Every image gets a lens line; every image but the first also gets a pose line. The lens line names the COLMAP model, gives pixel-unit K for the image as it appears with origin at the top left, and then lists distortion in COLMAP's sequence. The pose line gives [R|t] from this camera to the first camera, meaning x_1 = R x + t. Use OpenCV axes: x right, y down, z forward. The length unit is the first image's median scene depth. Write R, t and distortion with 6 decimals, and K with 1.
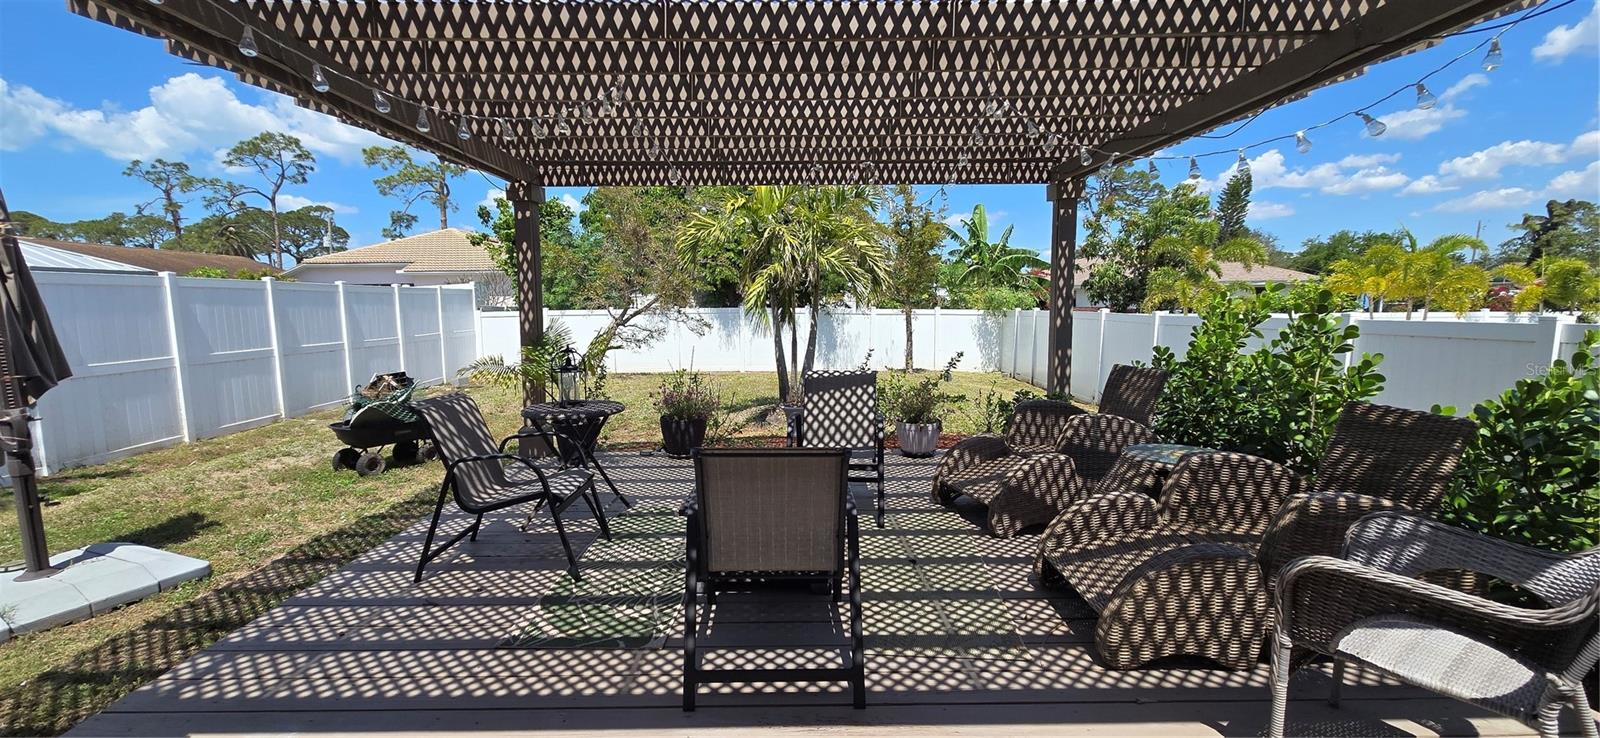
lens RADIAL K [[654.1, 0, 779.2], [0, 654.1, 372.2], [0, 0, 1]] dist [0.007146, 0.000097]
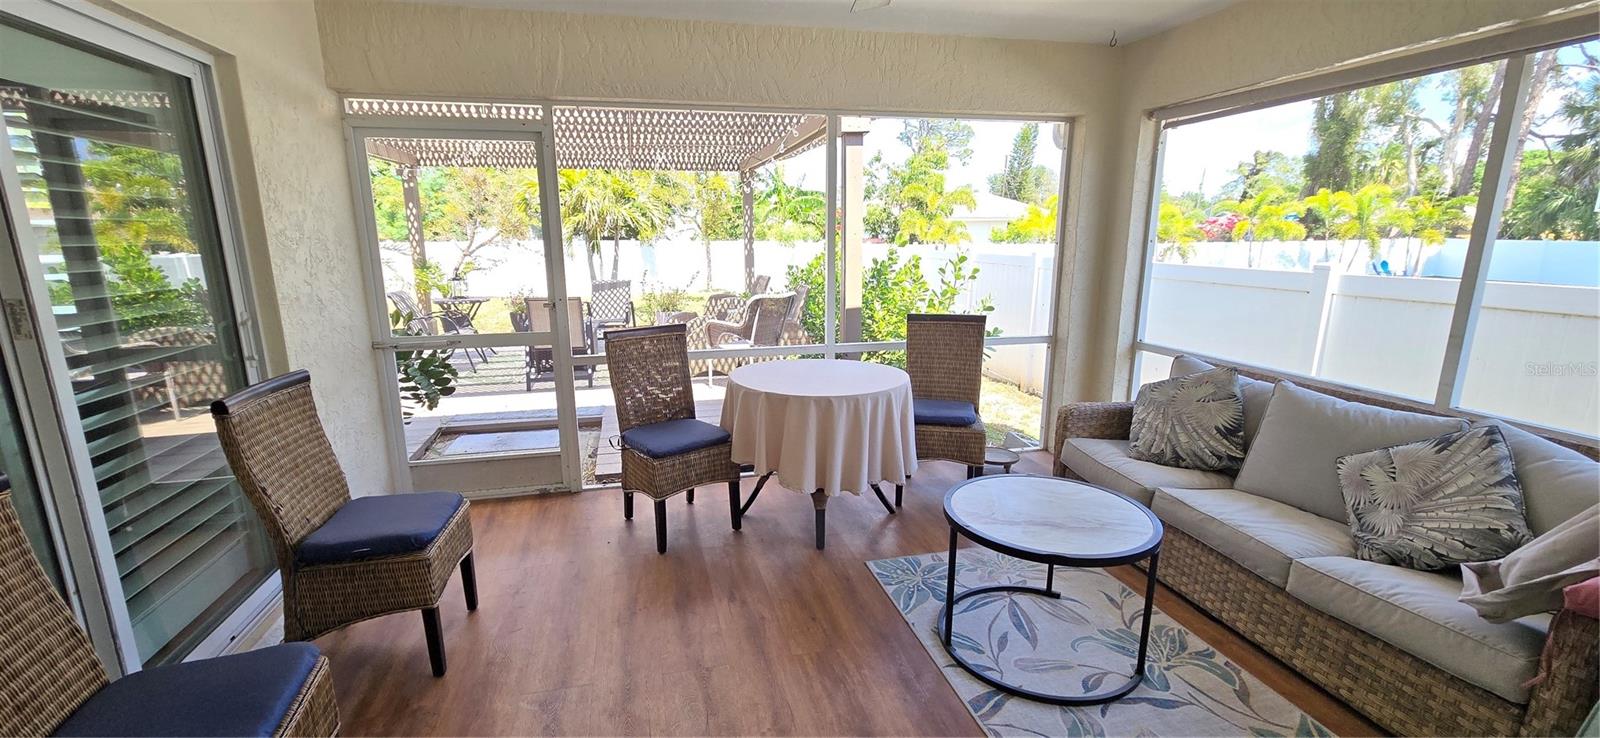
lens RADIAL K [[655.2, 0, 779.8], [0, 655.2, 375.2], [0, 0, 1]] dist [0.001356, 0.001124]
pose [[0.975930, -0.044101, 0.213578, 0.121513], [0.020309, 0.993463, 0.112338, 0.053503], [-0.217136, -0.105296, 0.970446, -0.749096]]
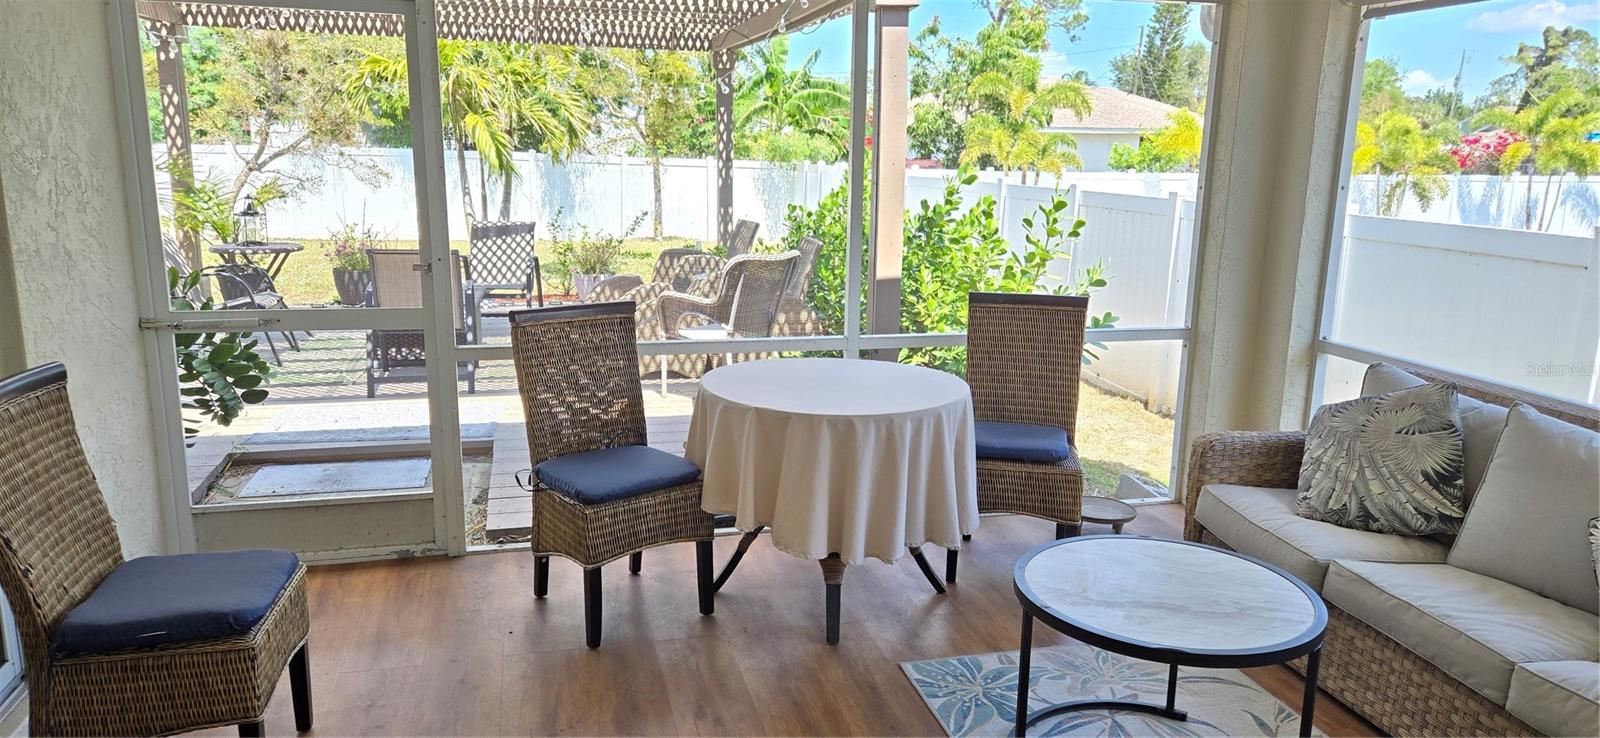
lens RADIAL K [[1071.6, 0, 799.6], [0, 1071.6, 376.1], [0, 0, 1]] dist [0.061905, -0.048725]
pose [[0.969537, -0.025851, 0.243578, 0.104708], [-0.001662, 0.993698, 0.112075, 0.044231], [-0.244940, -0.109066, 0.963384, -0.798116]]
